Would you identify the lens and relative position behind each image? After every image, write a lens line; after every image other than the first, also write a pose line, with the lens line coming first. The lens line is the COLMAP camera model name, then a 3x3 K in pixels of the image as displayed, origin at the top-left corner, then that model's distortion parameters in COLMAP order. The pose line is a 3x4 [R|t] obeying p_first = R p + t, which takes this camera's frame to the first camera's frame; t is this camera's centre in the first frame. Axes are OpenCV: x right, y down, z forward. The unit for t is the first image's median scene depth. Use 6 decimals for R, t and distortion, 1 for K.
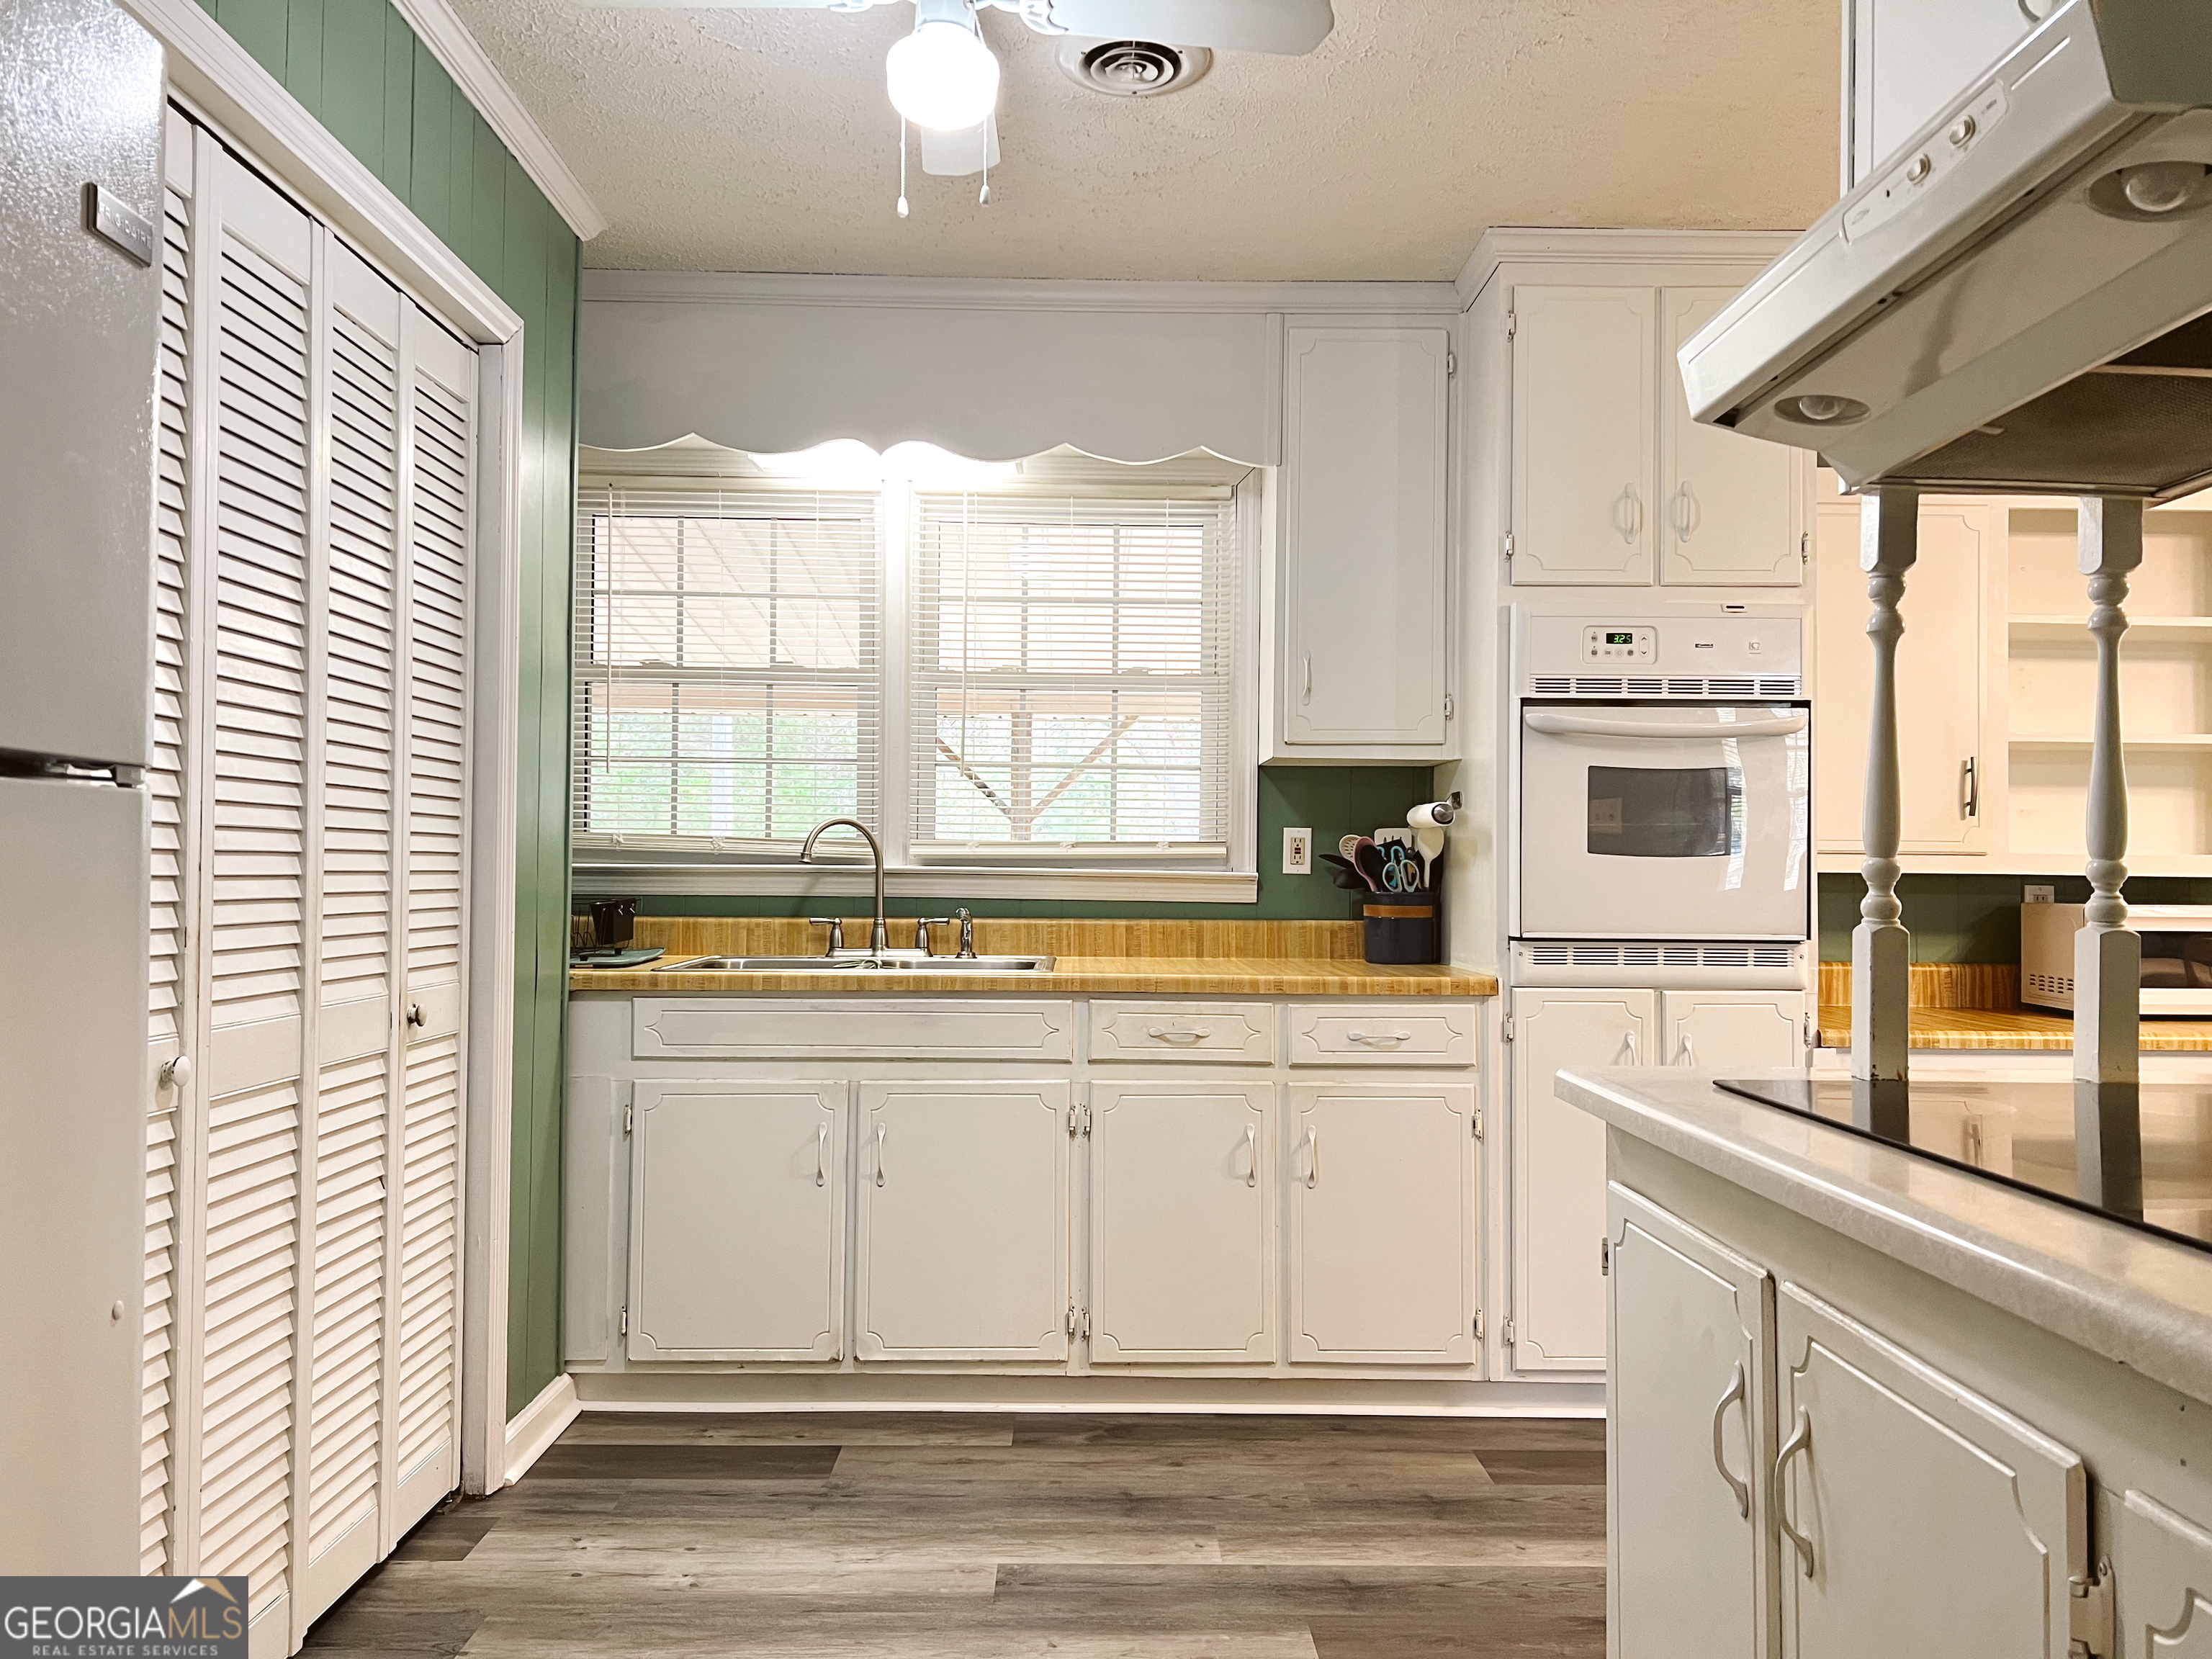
lens RADIAL K [[1660.2, 0, 1099.9], [0, 1660.2, 830.5], [0, 0, 1]] dist [0.061130, -0.078213]
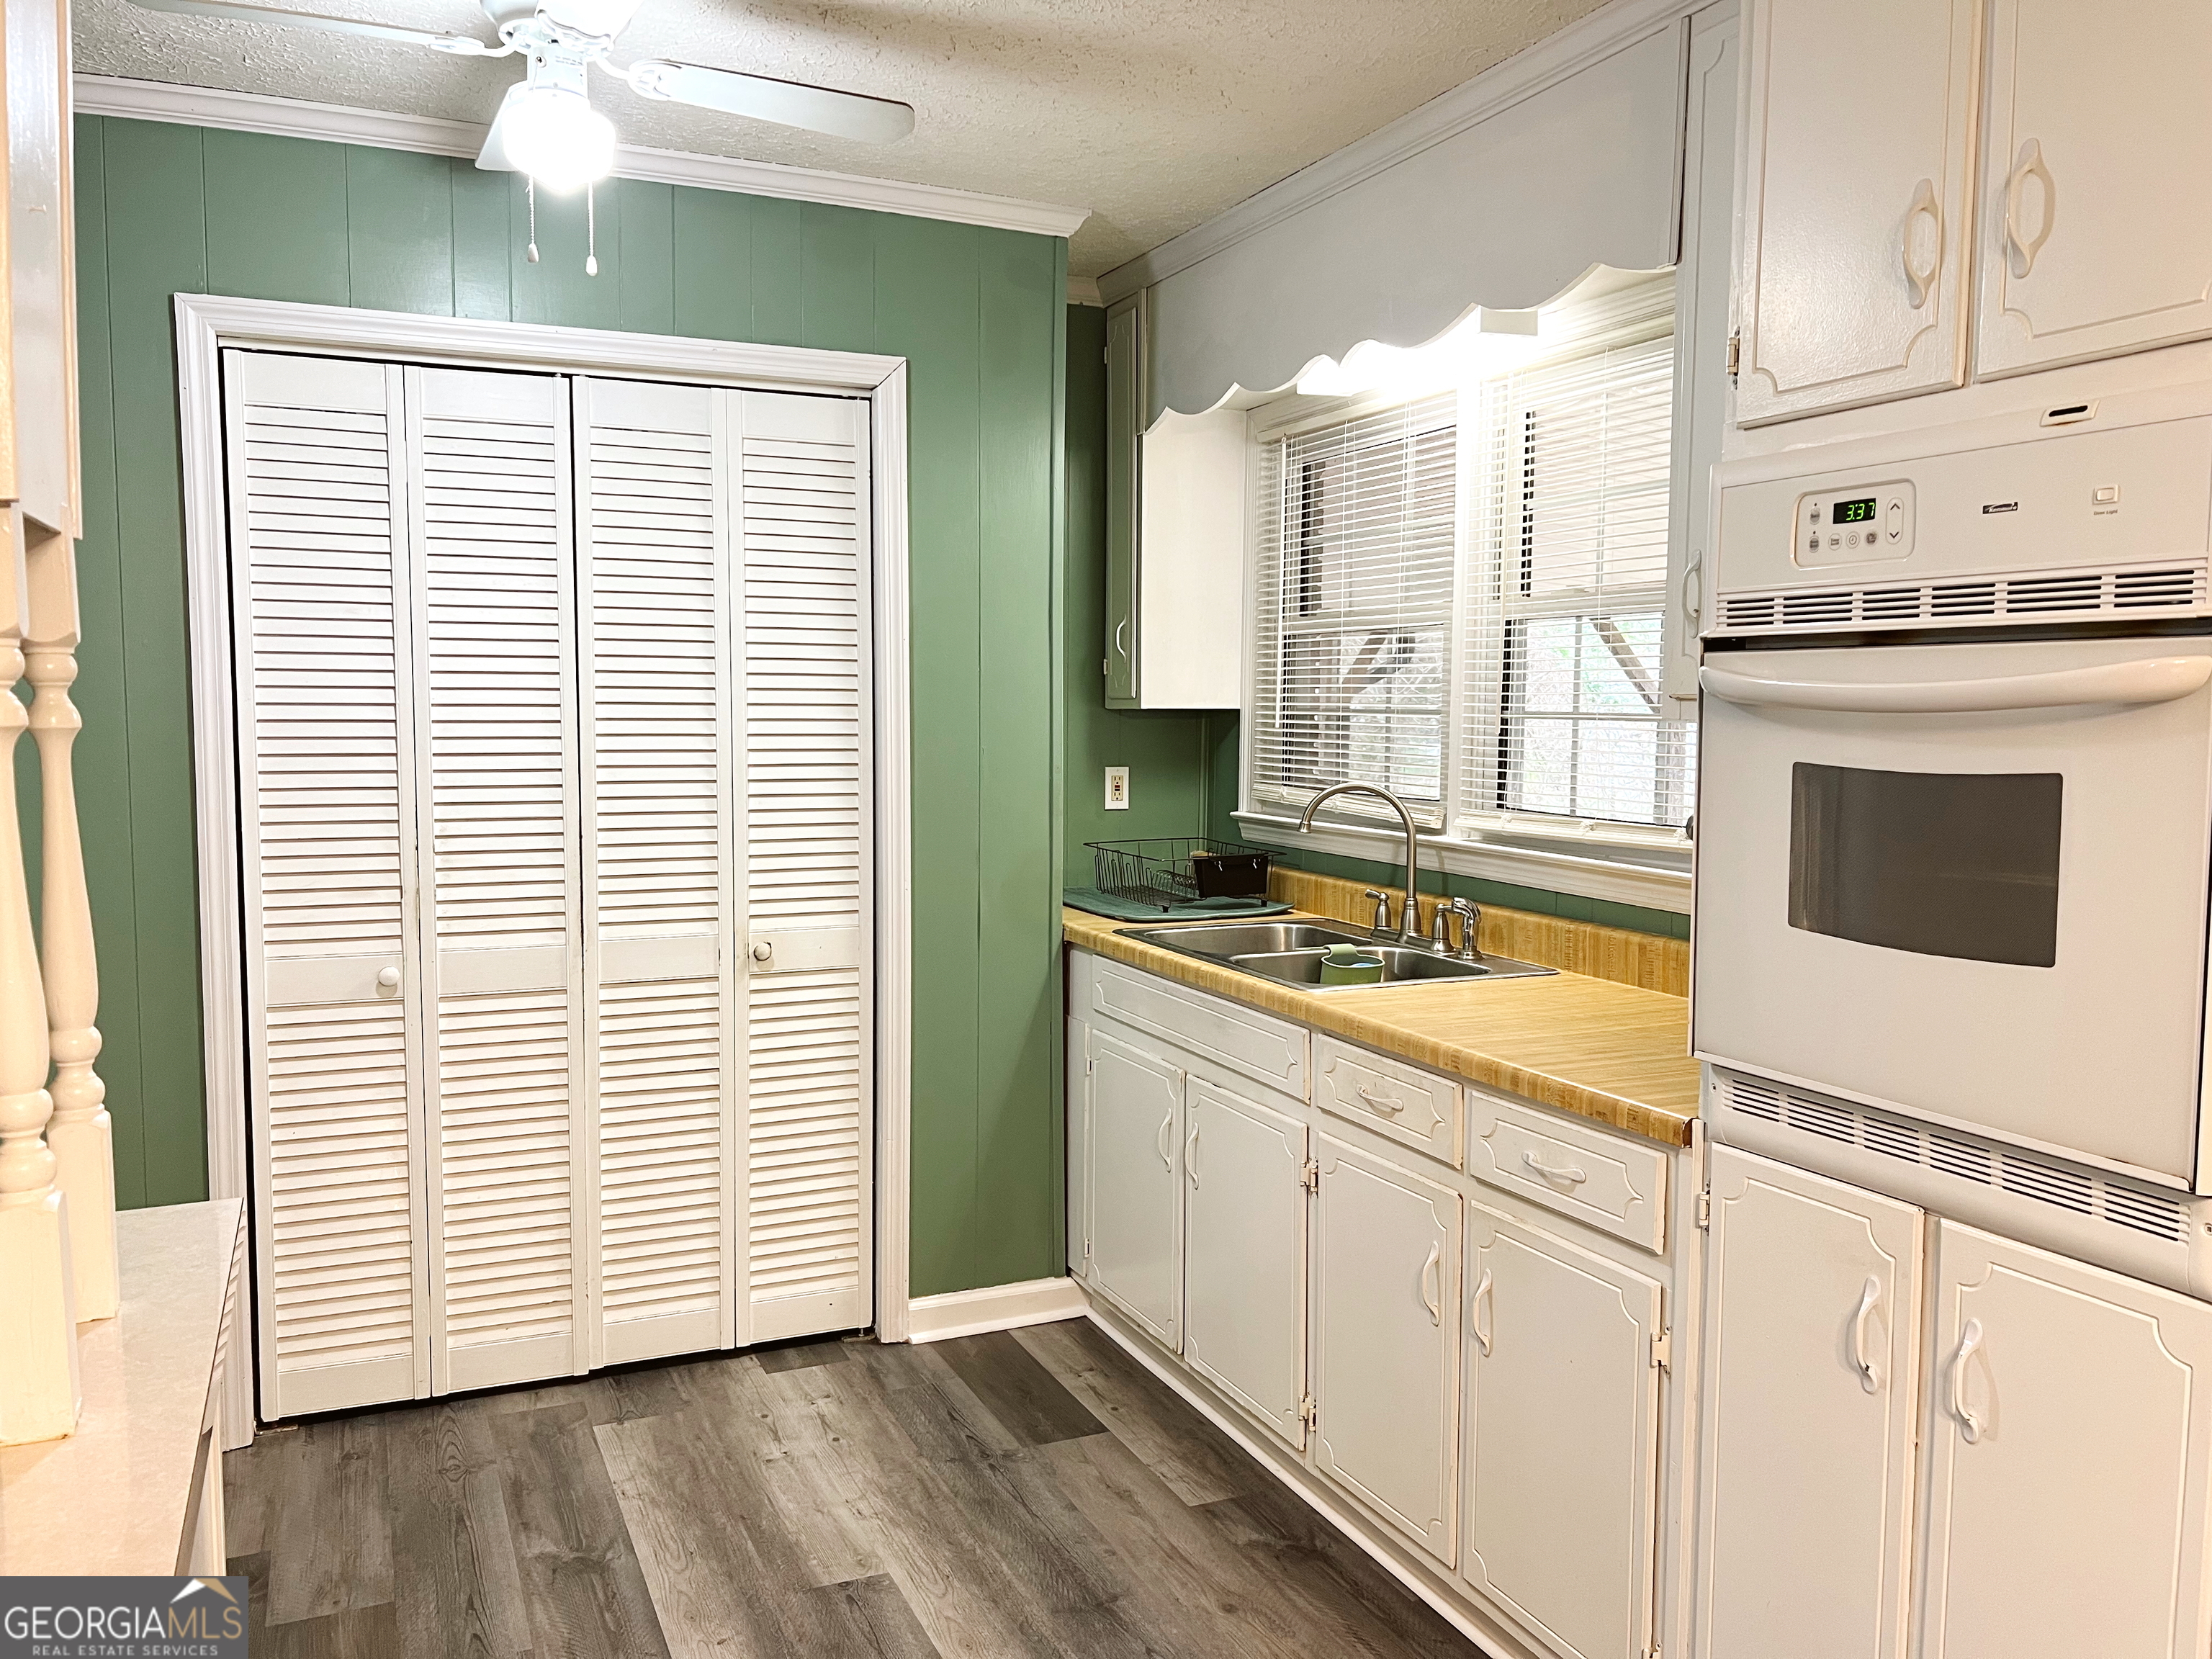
lens RADIAL K [[1679.6, 0, 1089.7], [0, 1679.6, 837.1], [0, 0, 1]] dist [0.020860, -0.001698]
pose [[0.395881, 0.068581, -0.915737, 0.694094], [0.020772, 0.996283, 0.083593, -0.064354], [0.918067, -0.052114, 0.392985, 0.582377]]
